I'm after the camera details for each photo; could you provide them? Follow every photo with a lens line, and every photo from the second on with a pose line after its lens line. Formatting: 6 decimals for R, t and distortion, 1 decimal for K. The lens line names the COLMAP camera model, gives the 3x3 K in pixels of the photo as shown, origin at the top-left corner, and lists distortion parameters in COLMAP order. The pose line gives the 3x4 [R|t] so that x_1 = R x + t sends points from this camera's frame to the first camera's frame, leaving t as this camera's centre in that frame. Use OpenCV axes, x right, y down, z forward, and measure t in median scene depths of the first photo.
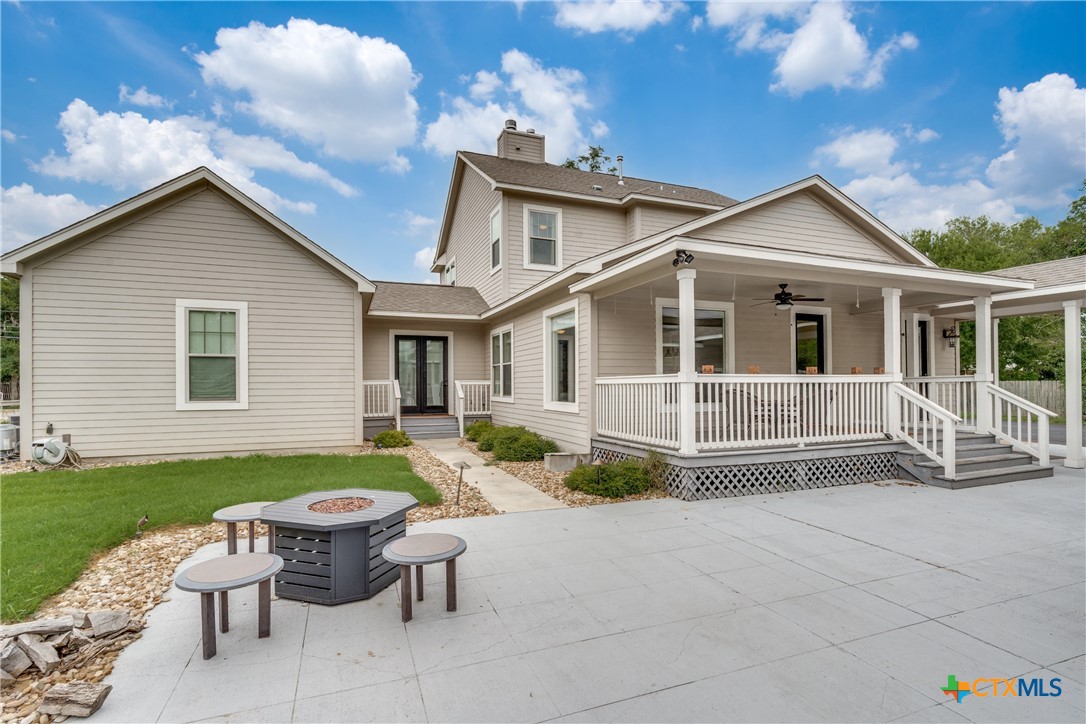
lens RADIAL K [[507.3, 0, 543.0], [0, 507.3, 362.0], [0, 0, 1]] dist [0.020252, -0.000046]
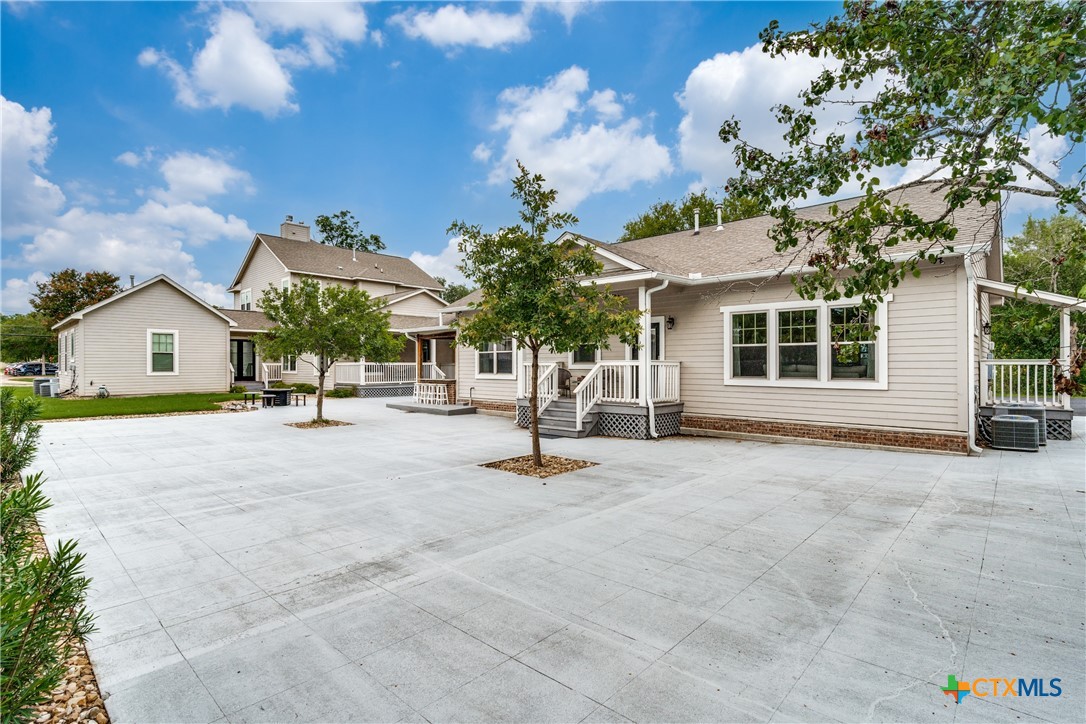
lens RADIAL K [[507.3, 0, 543.0], [0, 507.3, 362.0], [0, 0, 1]] dist [0.020252, -0.000046]
pose [[0.895090, 0.006797, 0.445834, -0.080038], [-0.024702, 0.999104, 0.034361, -0.064086], [-0.445201, -0.041769, 0.894456, -1.269608]]
